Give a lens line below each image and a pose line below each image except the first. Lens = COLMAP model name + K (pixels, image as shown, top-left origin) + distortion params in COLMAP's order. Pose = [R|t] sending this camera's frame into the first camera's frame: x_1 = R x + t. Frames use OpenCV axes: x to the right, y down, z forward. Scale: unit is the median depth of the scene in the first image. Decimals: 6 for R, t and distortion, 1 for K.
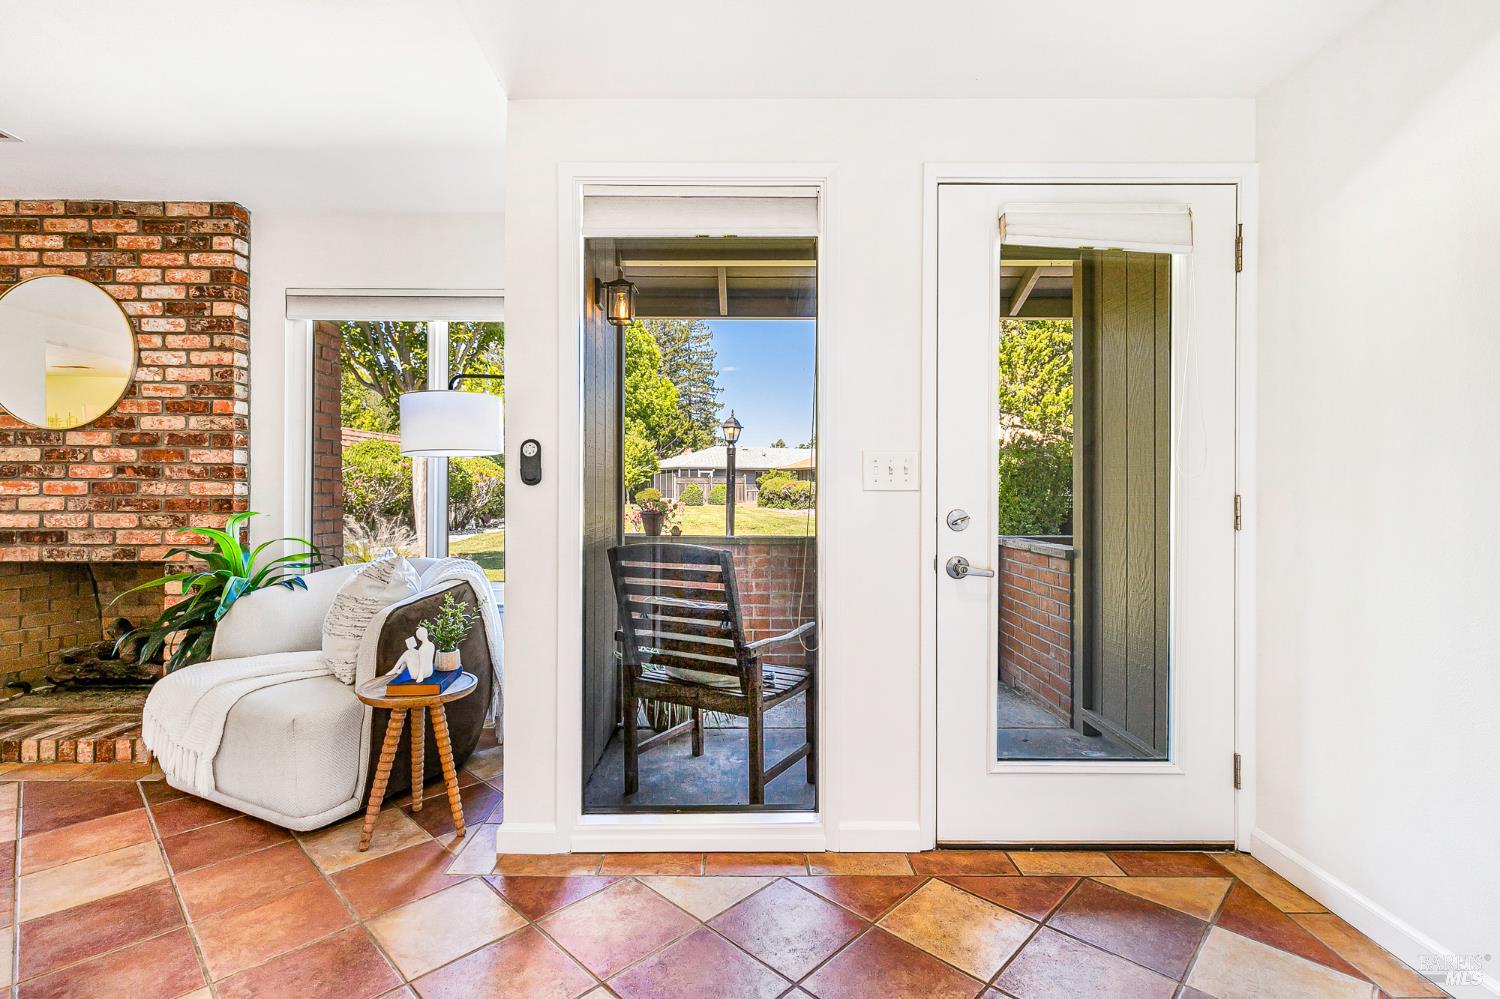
lens RADIAL K [[704.6, 0, 753.3], [0, 704.6, 485.9], [0, 0, 1]] dist [0.003838, 0.000897]
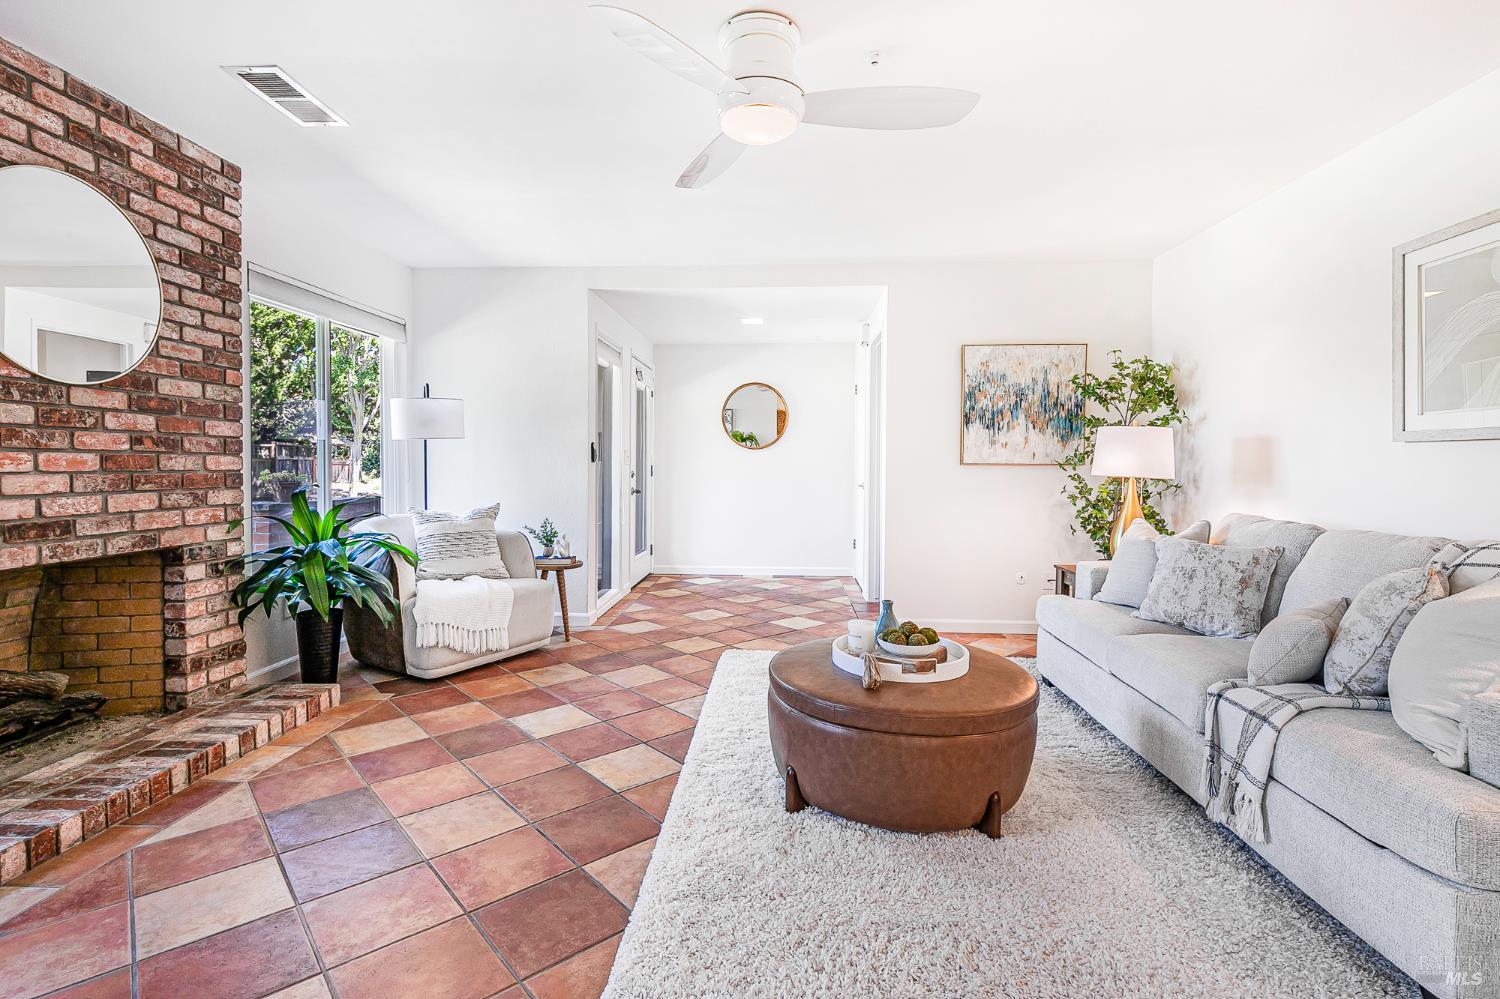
lens RADIAL K [[702.6, 0, 748.2], [0, 702.6, 480.6], [0, 0, 1]] dist [0.001456, 0.000146]
pose [[0.059541, -0.025914, 0.997889, -1.670934], [-0.006013, 0.999636, 0.026319, -0.001523], [-0.998208, -0.007567, 0.059363, 0.242803]]
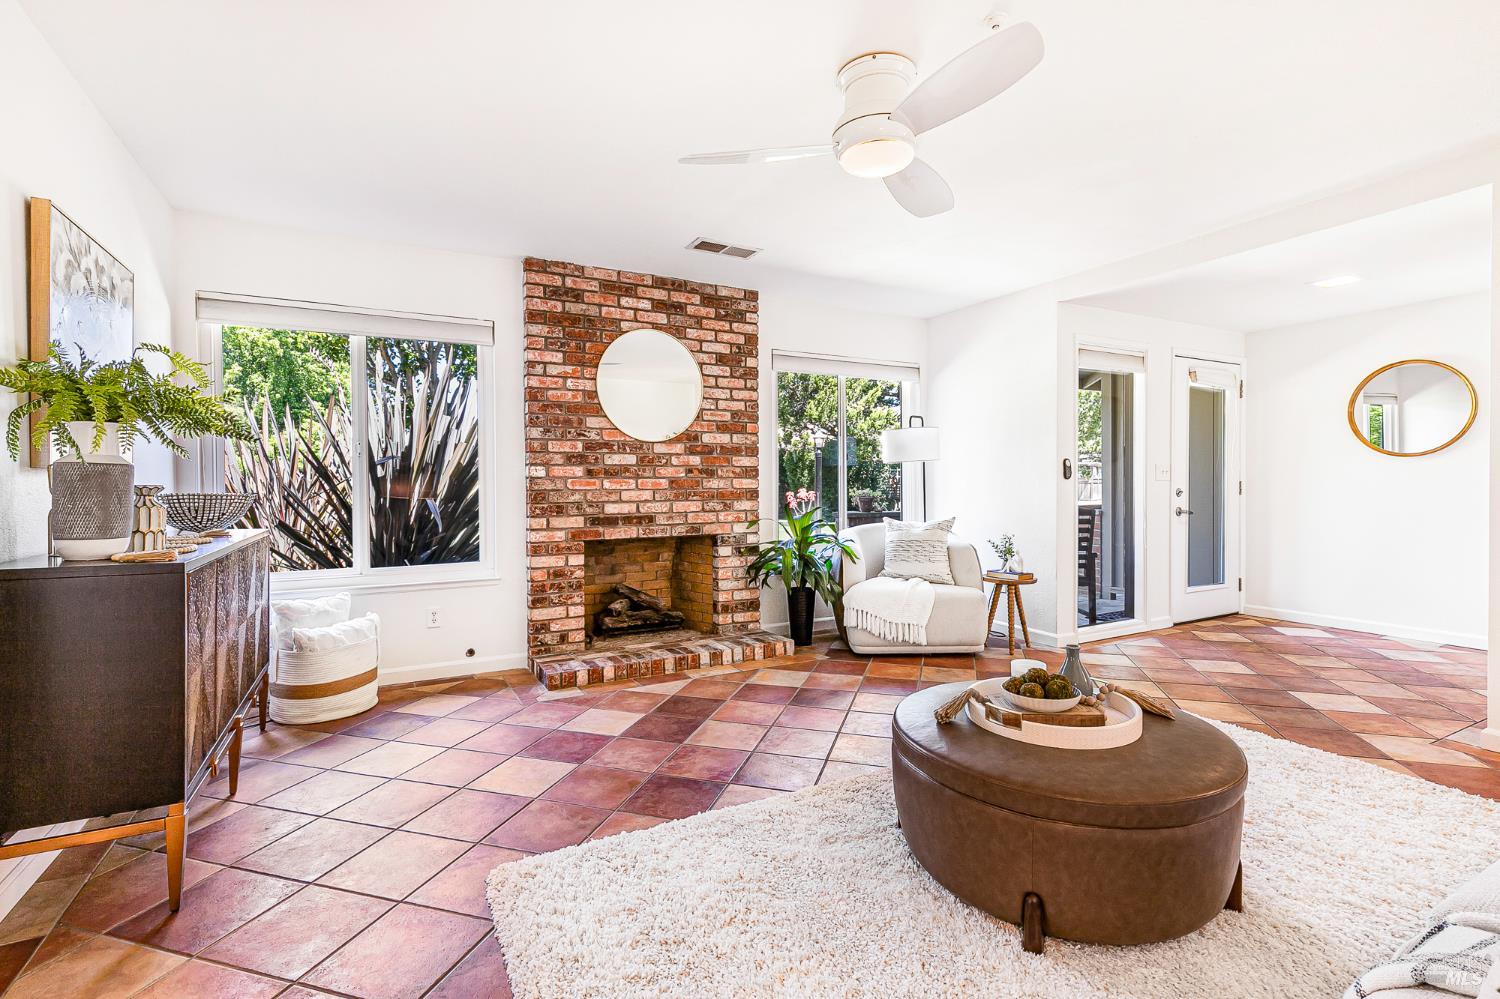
lens RADIAL K [[685.2, 0, 755.1], [0, 685.2, 492.6], [0, 0, 1]] dist [0.004178, -0.000052]
pose [[0.879860, -0.015009, 0.474996, -1.434364], [0.008341, 0.999835, 0.016142, -0.000183], [-0.475160, -0.010240, 0.879840, -0.272417]]
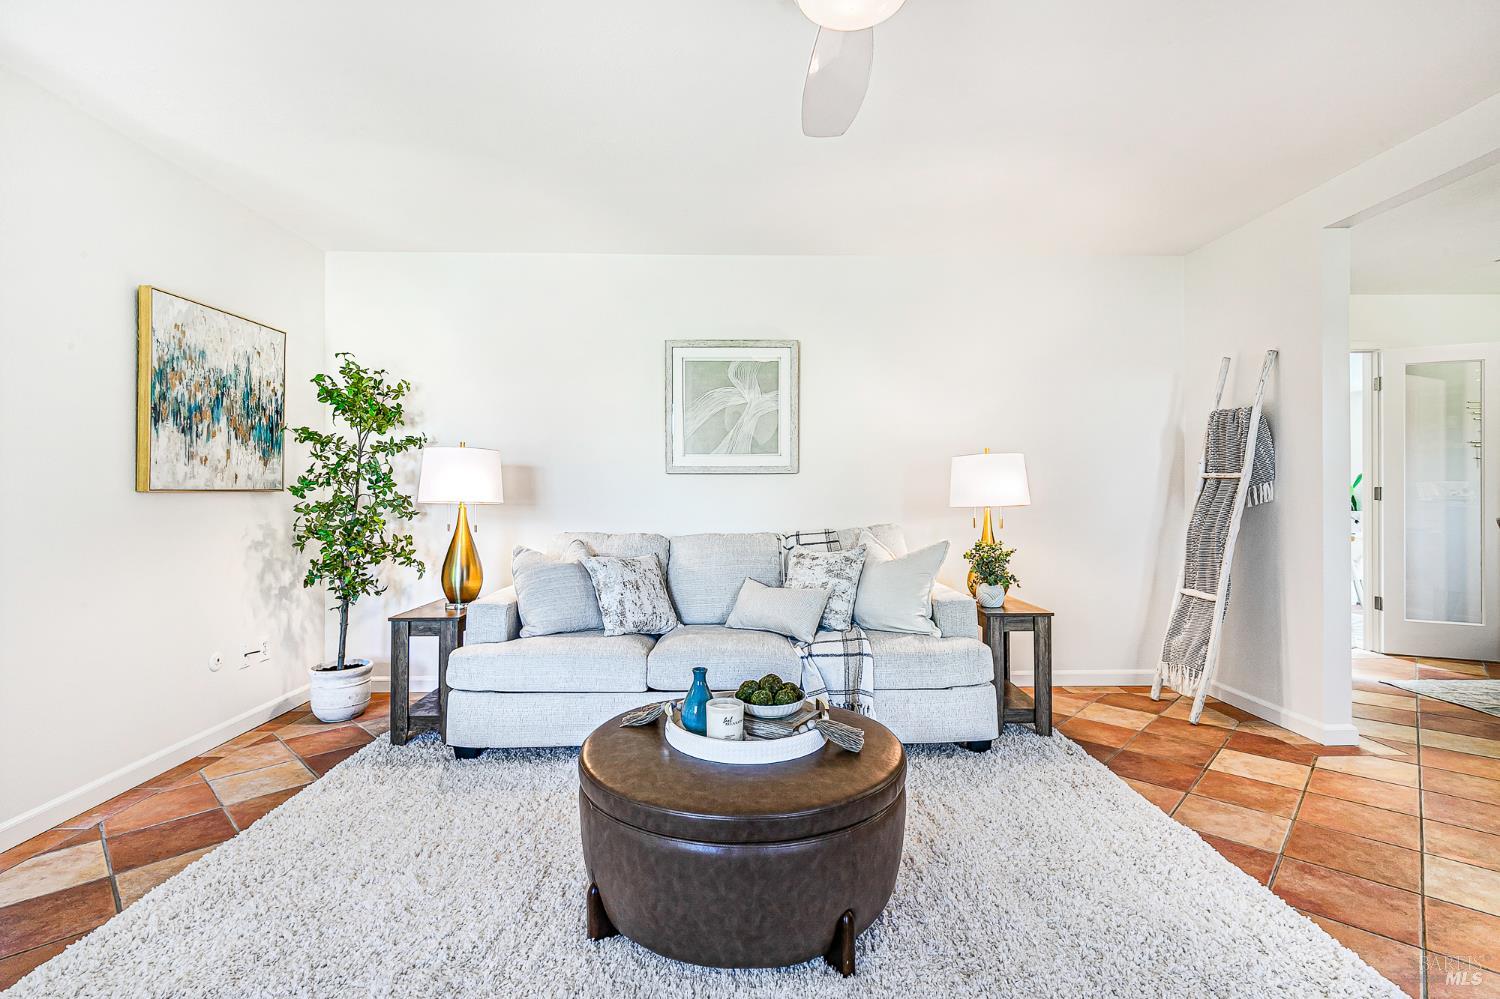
lens RADIAL K [[673.4, 0, 750.0], [0, 673.4, 499.5], [0, 0, 1]] dist [0.000880, 0.000045]
pose [[-0.999952, 0.000310, -0.009820, -0.932362], [0.000175, 0.999906, 0.013694, -0.000193], [0.009823, 0.013691, -0.999858, 0.694931]]
